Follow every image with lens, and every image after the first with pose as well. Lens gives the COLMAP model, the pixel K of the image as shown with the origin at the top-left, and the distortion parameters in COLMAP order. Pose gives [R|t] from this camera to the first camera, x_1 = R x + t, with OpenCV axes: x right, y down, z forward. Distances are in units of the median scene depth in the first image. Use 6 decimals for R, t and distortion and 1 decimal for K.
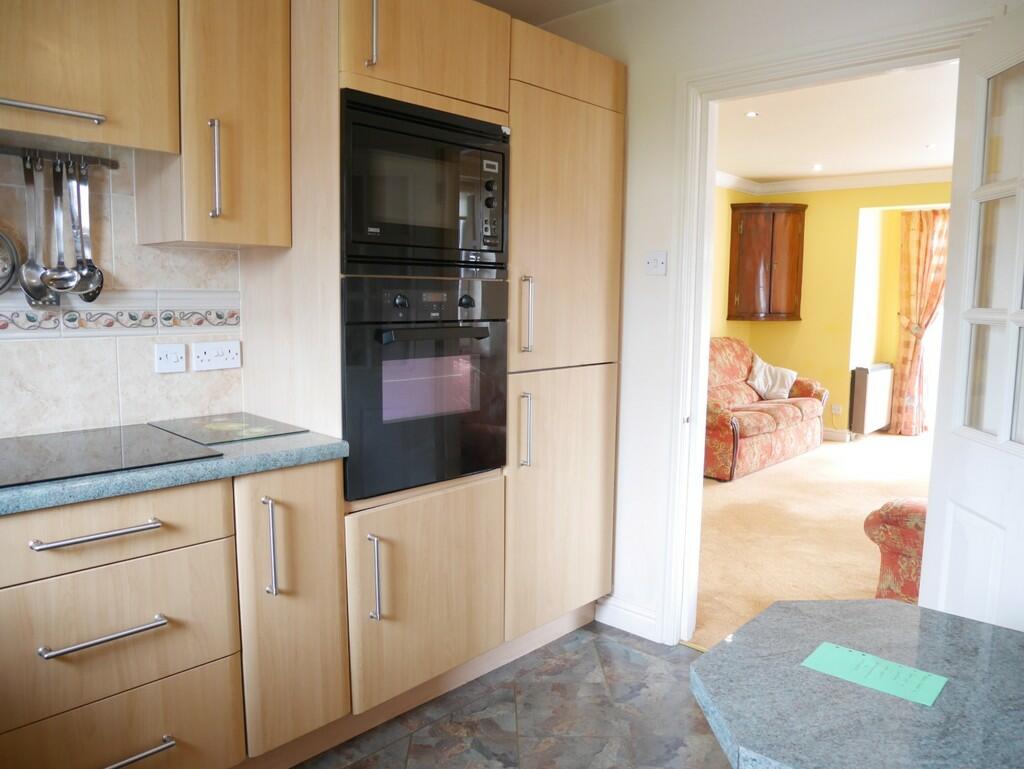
lens RADIAL K [[726.1, 0, 512.0], [0, 726.1, 384.5], [0, 0, 1]] dist [-0.112811, -0.000089]
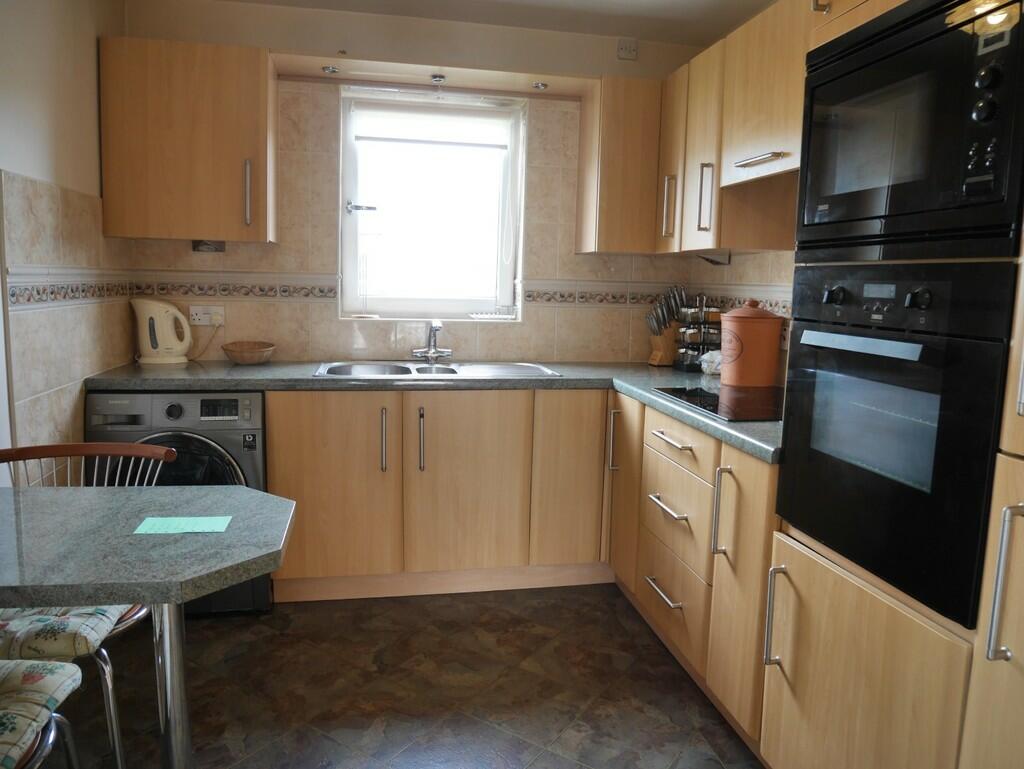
lens RADIAL K [[723.0, 0, 516.8], [0, 723.0, 380.9], [0, 0, 1]] dist [-0.083852, 0.025882]
pose [[-0.574334, 0.089688, -0.813693, 1.116885], [-0.118245, 0.974467, 0.190871, -0.224013], [0.810036, 0.205839, -0.549064, 1.980849]]
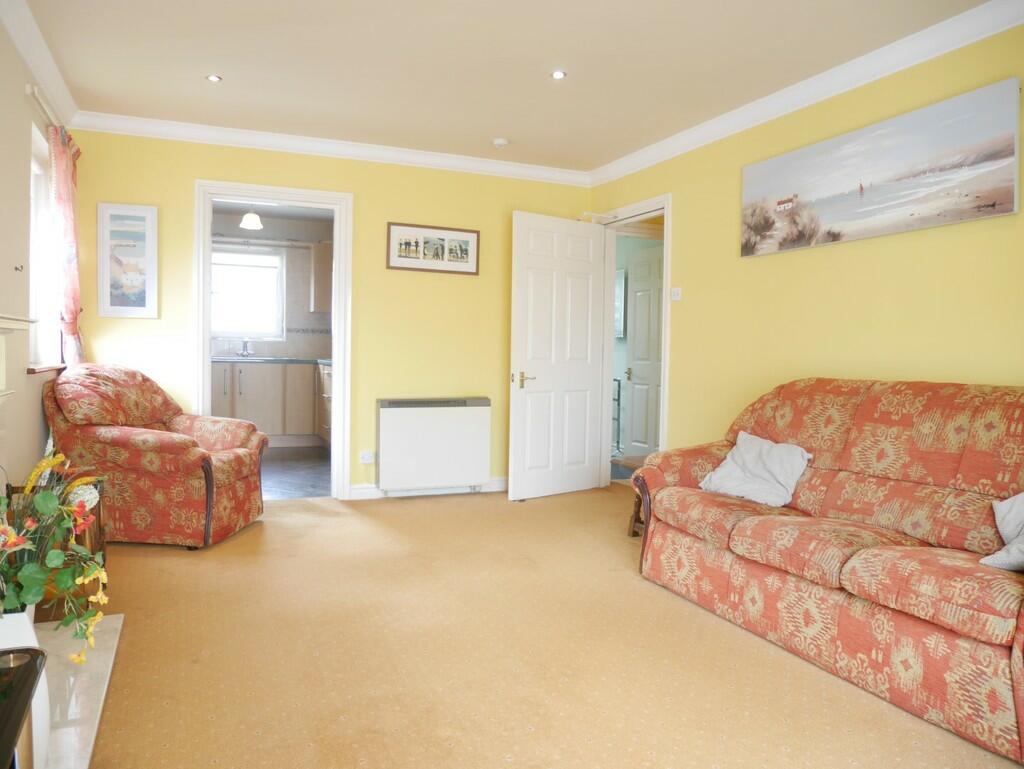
lens RADIAL K [[761.0, 0, 530.0], [0, 761.0, 381.5], [0, 0, 1]] dist [-0.012793, 0.000404]
pose [[-0.367813, 0.023449, -0.929604, 3.273635], [-0.124091, 0.989503, 0.074059, -0.301081], [0.921583, 0.142596, -0.361042, 3.956469]]
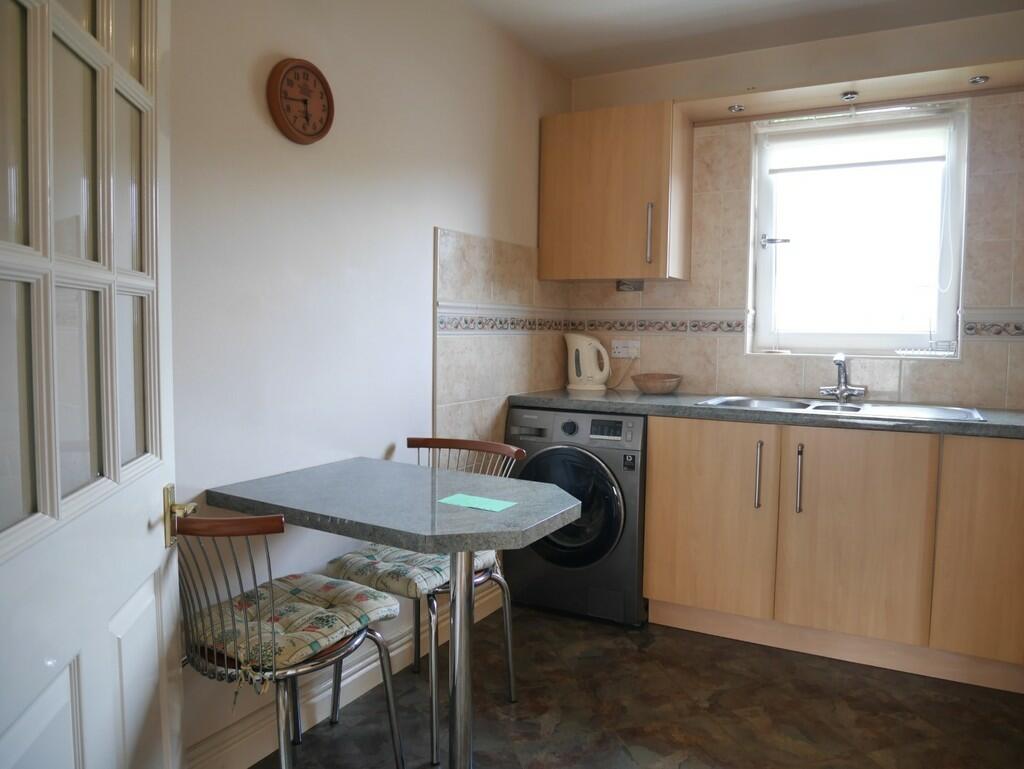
lens RADIAL K [[723.0, 0, 516.8], [0, 723.0, 380.9], [0, 0, 1]] dist [-0.083852, 0.025882]
pose [[-0.971385, 0.002376, -0.237497, 0.884997], [-0.039483, 0.984422, 0.171334, -0.196121], [0.234205, 0.175809, -0.956159, 2.166438]]
